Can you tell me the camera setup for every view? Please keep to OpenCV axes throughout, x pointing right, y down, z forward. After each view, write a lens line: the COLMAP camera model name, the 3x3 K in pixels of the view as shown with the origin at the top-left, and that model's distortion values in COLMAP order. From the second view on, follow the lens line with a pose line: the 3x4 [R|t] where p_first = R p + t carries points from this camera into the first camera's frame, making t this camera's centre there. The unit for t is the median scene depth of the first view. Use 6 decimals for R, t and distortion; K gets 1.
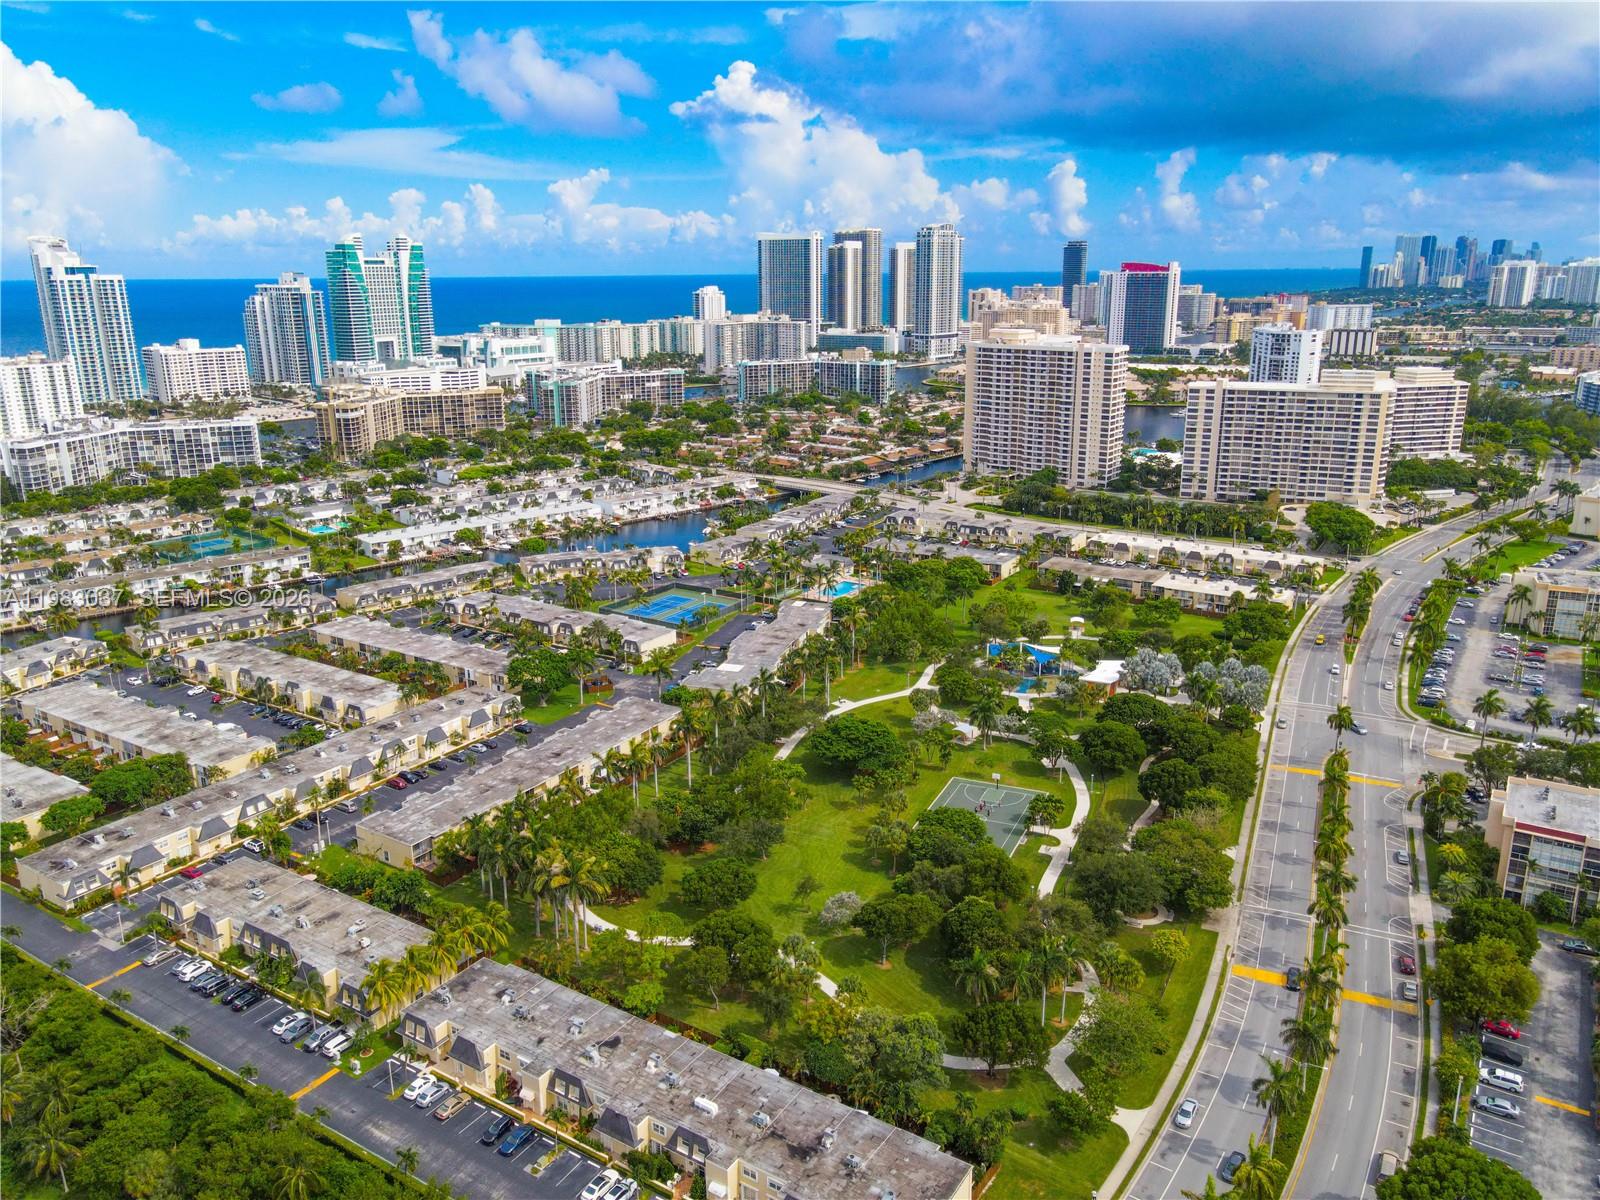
lens RADIAL K [[1180.3, 0, 800.0], [0, 1180.3, 600.0], [0, 0, 1]] dist [-0.012264, 0.039670]
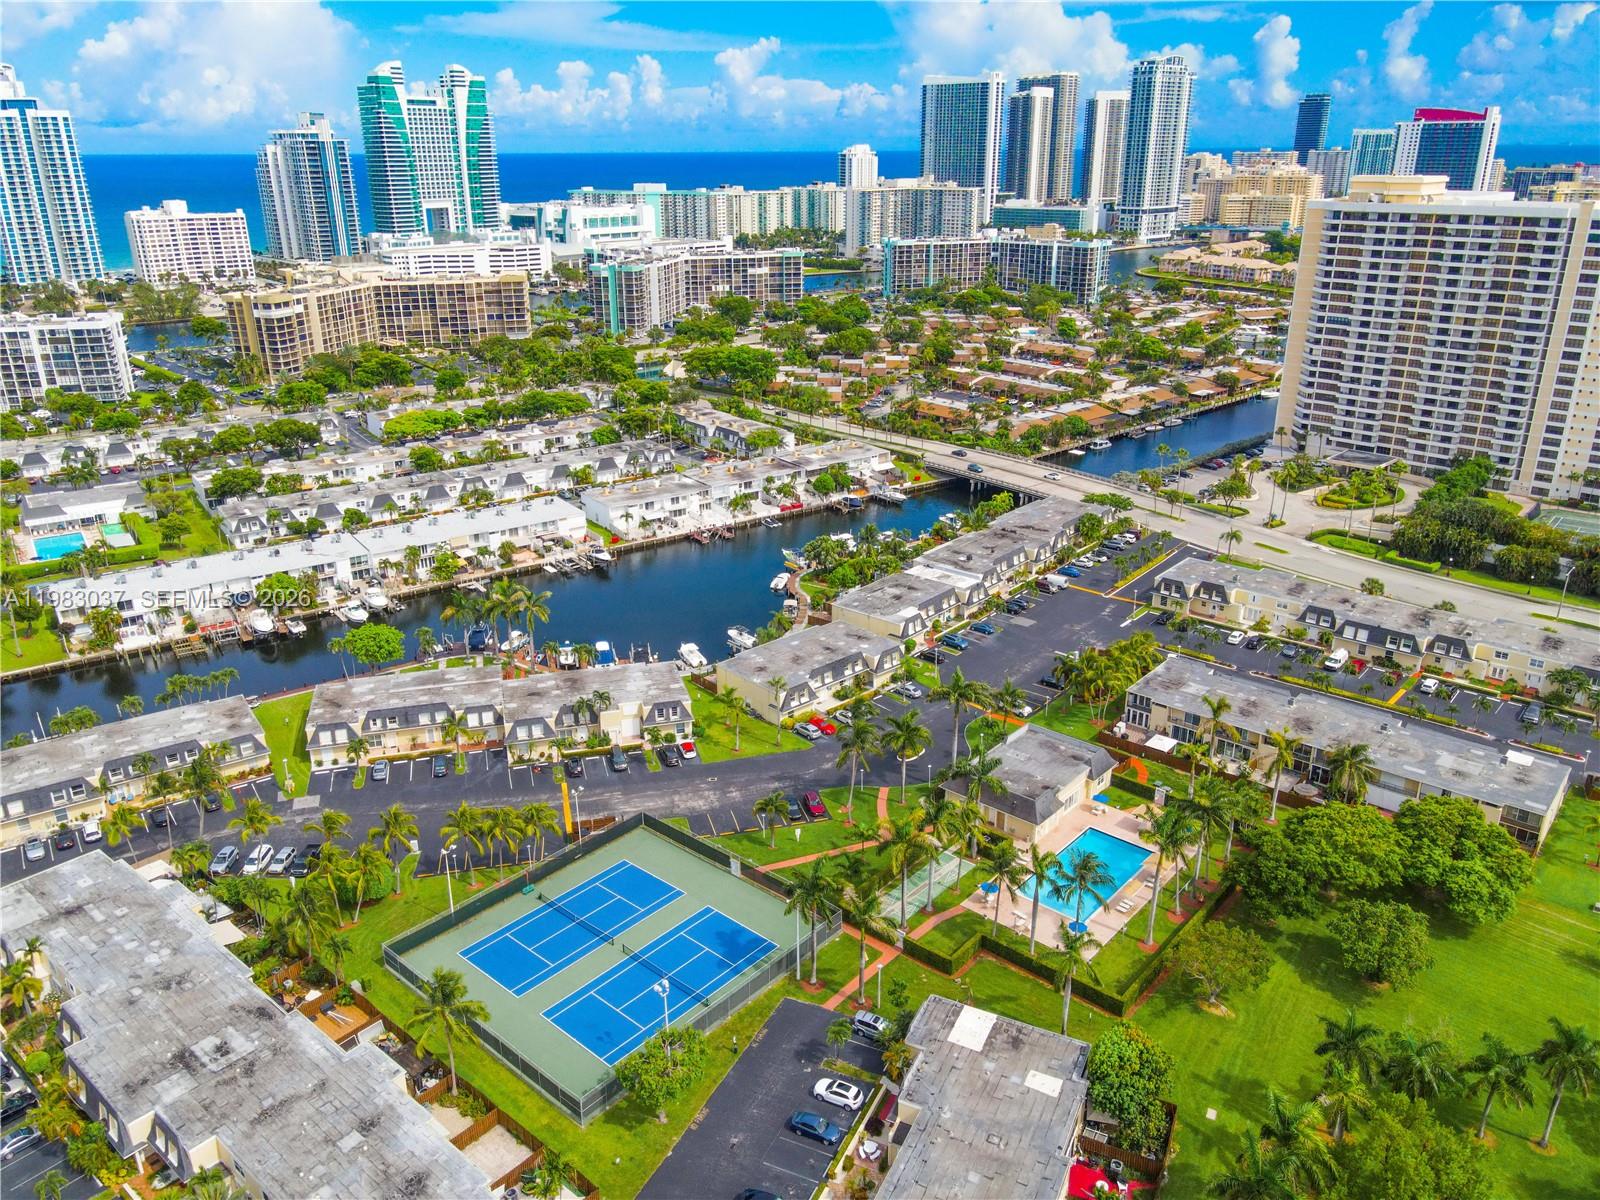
lens RADIAL K [[1173.5, 0, 794.7], [0, 1173.5, 596.8], [0, 0, 1]] dist [0.005596, 0.009223]
pose [[0.990679, 0.050716, -0.126421, -0.006717], [-0.038818, 0.994733, 0.094865, -0.066758], [0.130566, -0.089073, 0.987430, 0.346397]]
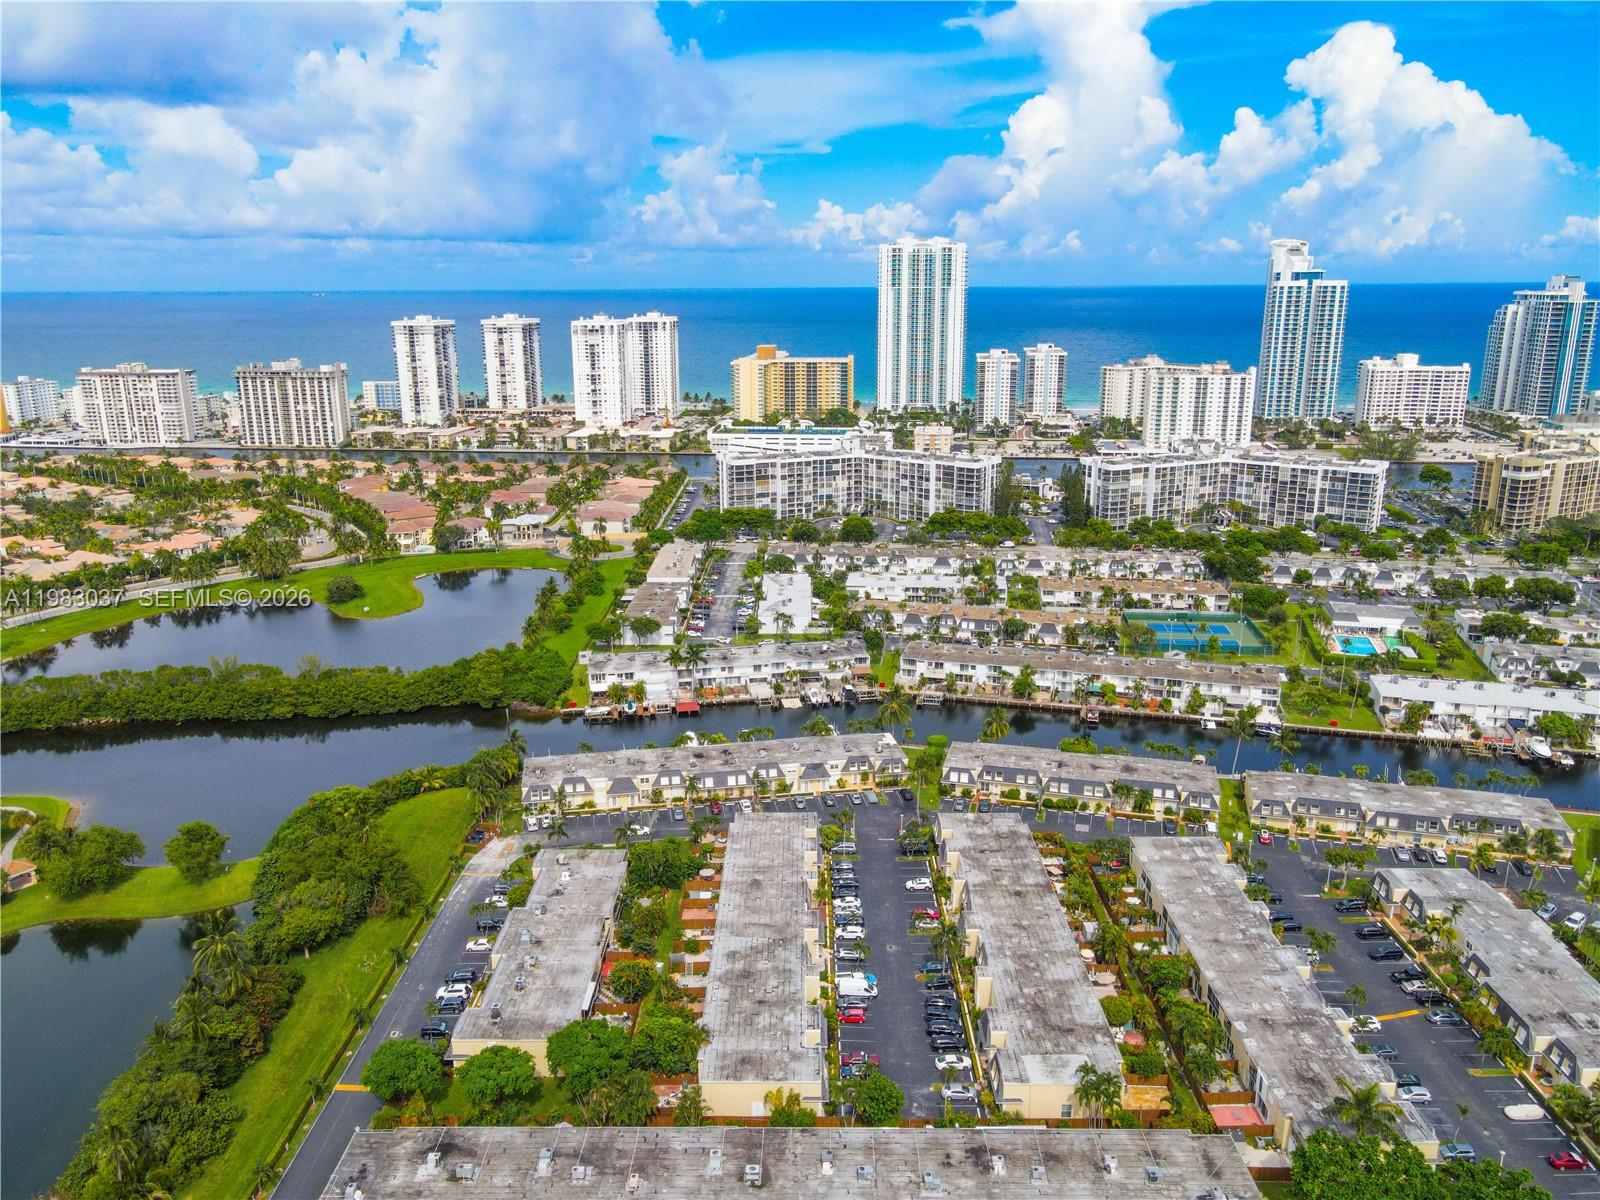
lens RADIAL K [[1173.5, 0, 794.7], [0, 1173.5, 596.8], [0, 0, 1]] dist [0.005596, 0.009223]
pose [[0.525705, 0.223387, -0.820812, -0.009212], [-0.226737, 0.966794, 0.117899, -0.062859], [0.819893, 0.124128, 0.558898, 0.222401]]
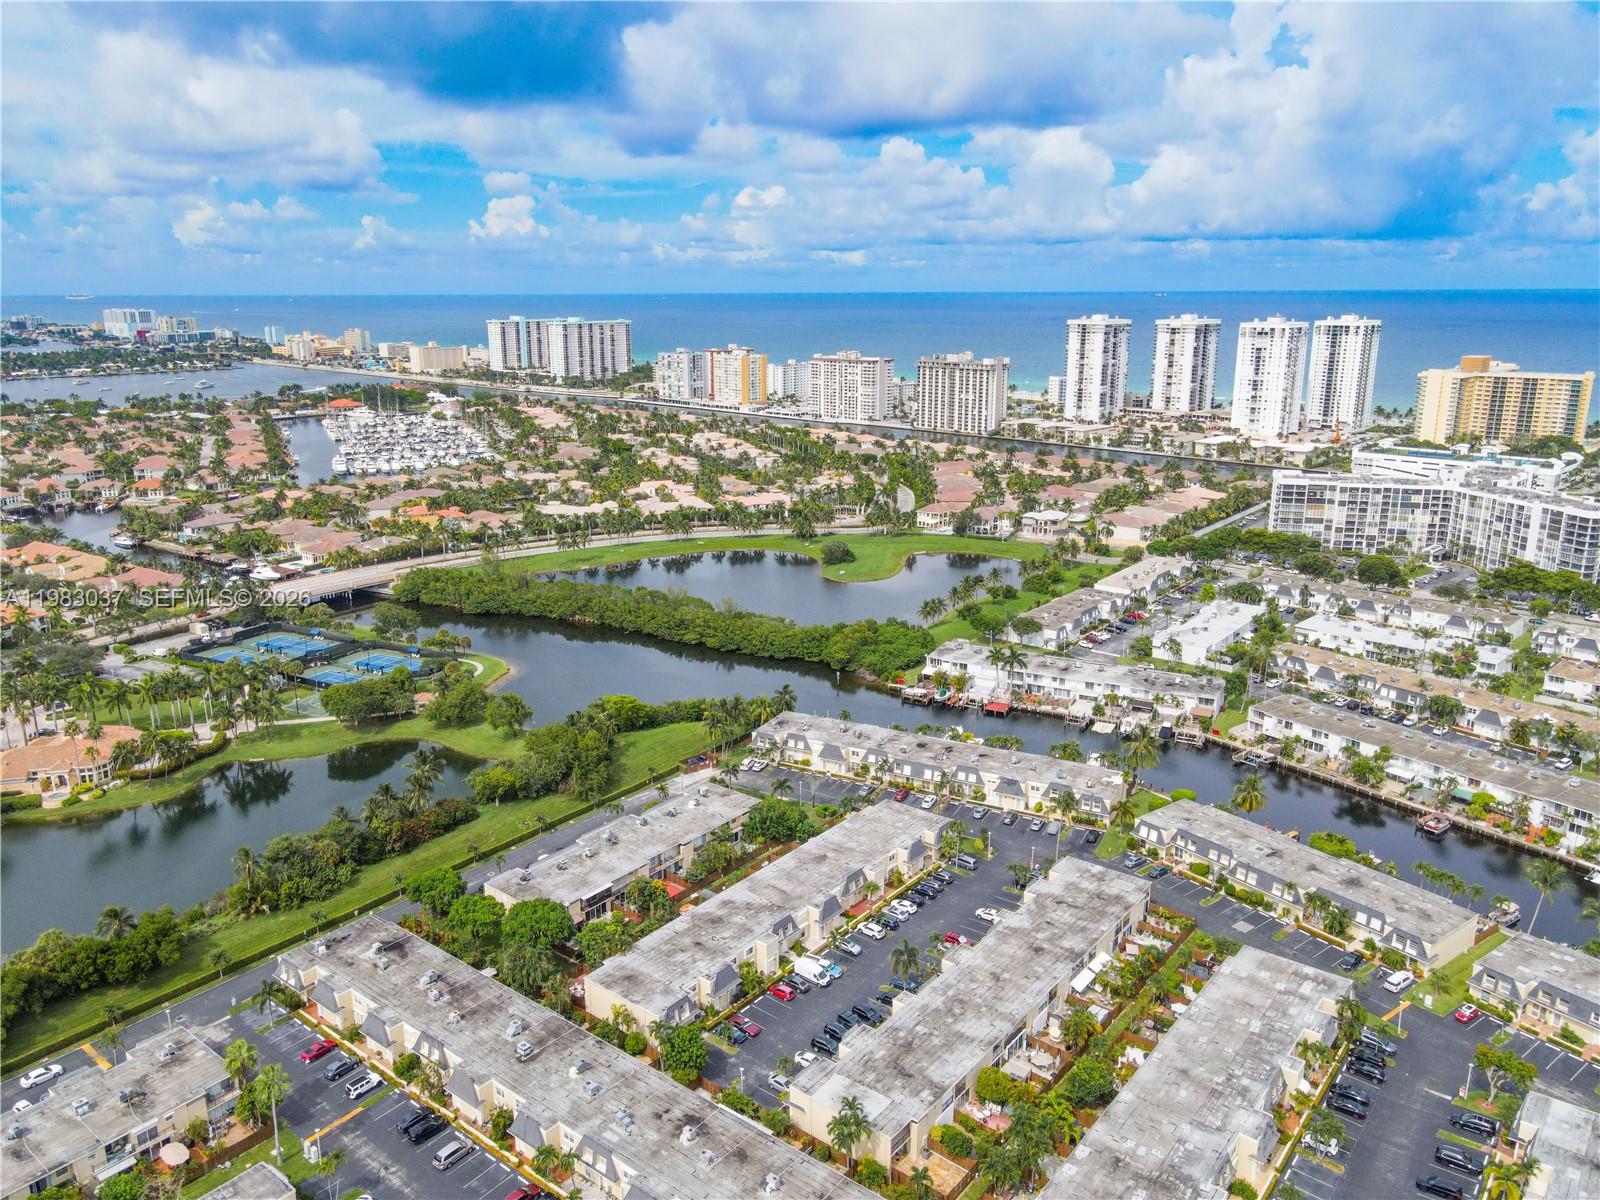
lens RADIAL K [[1180.3, 0, 800.0], [0, 1180.3, 600.0], [0, 0, 1]] dist [-0.012264, 0.039670]
pose [[-0.103908, 0.261994, -0.959459, 0.034265], [-0.264041, 0.922799, 0.280578, -0.100233], [0.958898, 0.282491, -0.026709, 0.360658]]
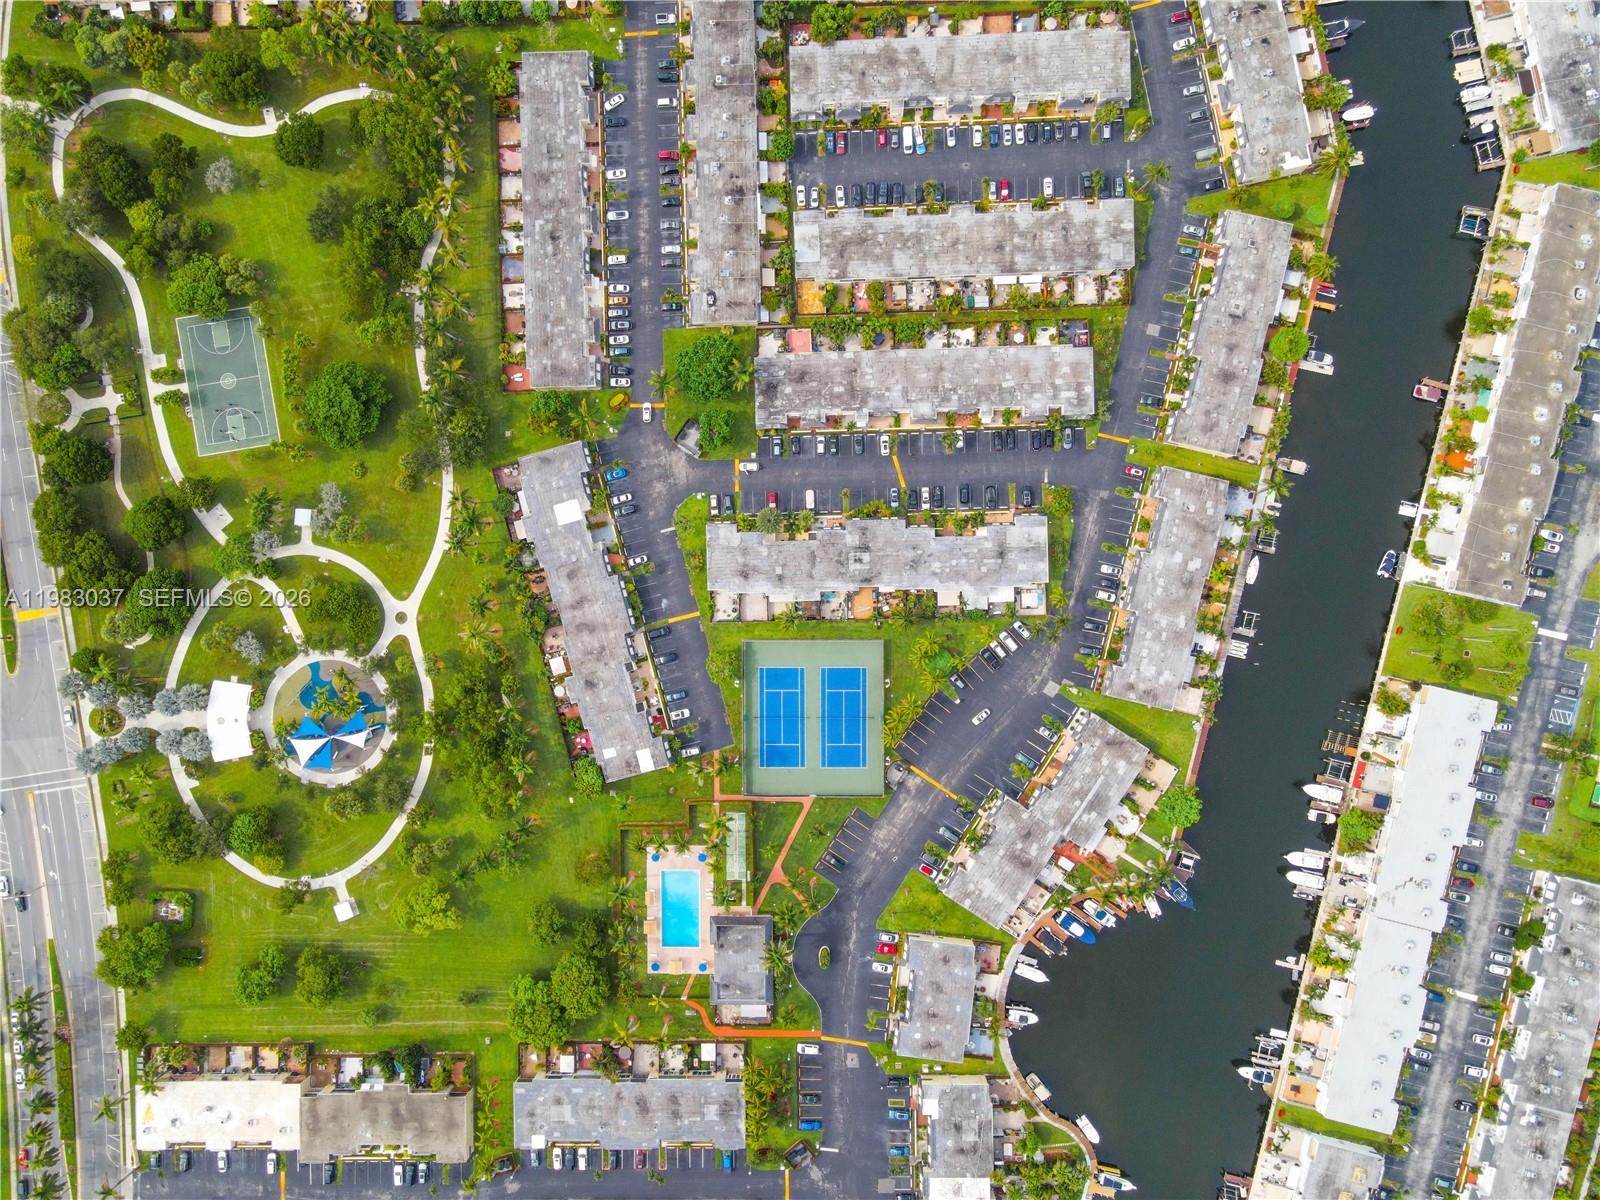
lens RADIAL K [[1173.5, 0, 794.7], [0, 1173.5, 596.8], [0, 0, 1]] dist [0.005596, 0.009223]
pose [[-0.829547, 0.557447, 0.033237, -0.082596], [-0.113840, -0.227074, 0.967201, -0.359177], [0.546710, 0.798555, 0.251828, 0.380804]]
